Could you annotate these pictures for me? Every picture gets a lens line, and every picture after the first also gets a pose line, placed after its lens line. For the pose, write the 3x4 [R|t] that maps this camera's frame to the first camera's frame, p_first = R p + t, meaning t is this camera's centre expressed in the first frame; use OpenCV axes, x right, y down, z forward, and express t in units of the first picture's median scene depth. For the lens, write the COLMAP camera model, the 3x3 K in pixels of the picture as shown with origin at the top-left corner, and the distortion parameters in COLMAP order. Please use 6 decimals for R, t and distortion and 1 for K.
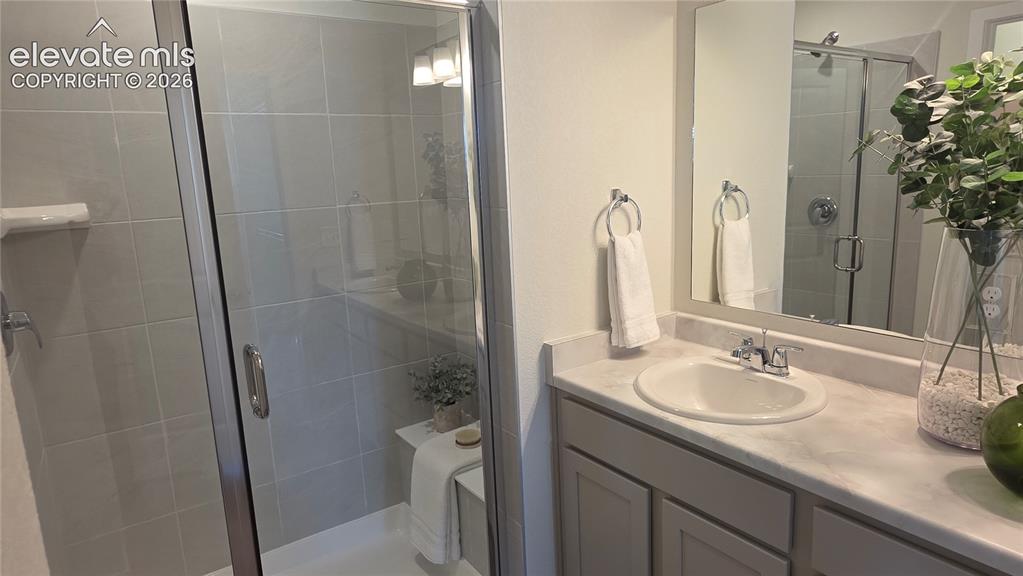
lens RADIAL K [[621.9, 0, 508.0], [0, 621.9, 288.9], [0, 0, 1]] dist [0.009748, -0.003849]
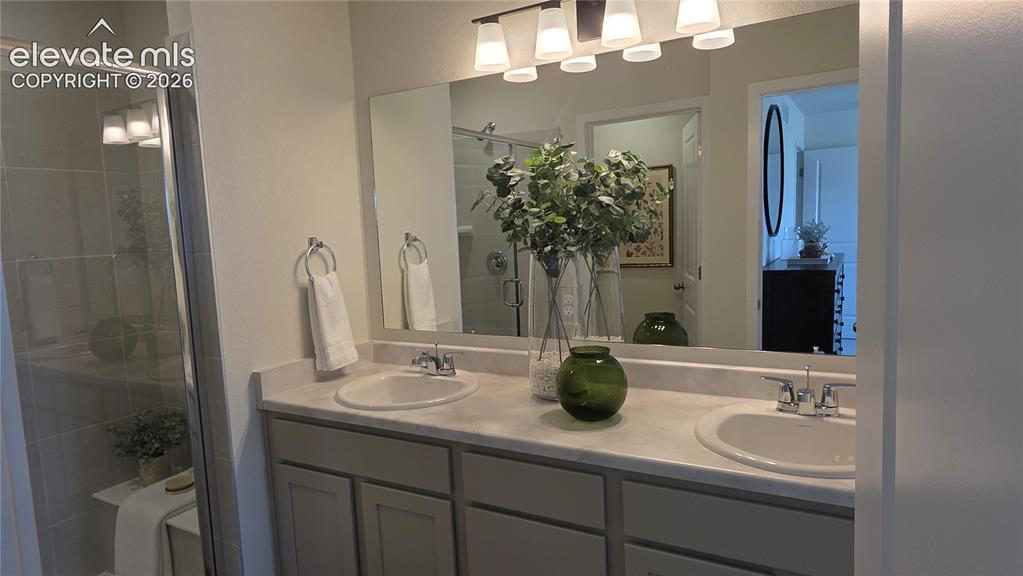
lens RADIAL K [[621.9, 0, 508.0], [0, 621.9, 288.9], [0, 0, 1]] dist [0.009748, -0.003849]
pose [[0.907389, -0.040152, 0.418369, 0.010204], [0.085697, 0.992189, -0.090643, 0.071198], [-0.411461, 0.118102, 0.903743, -0.200237]]
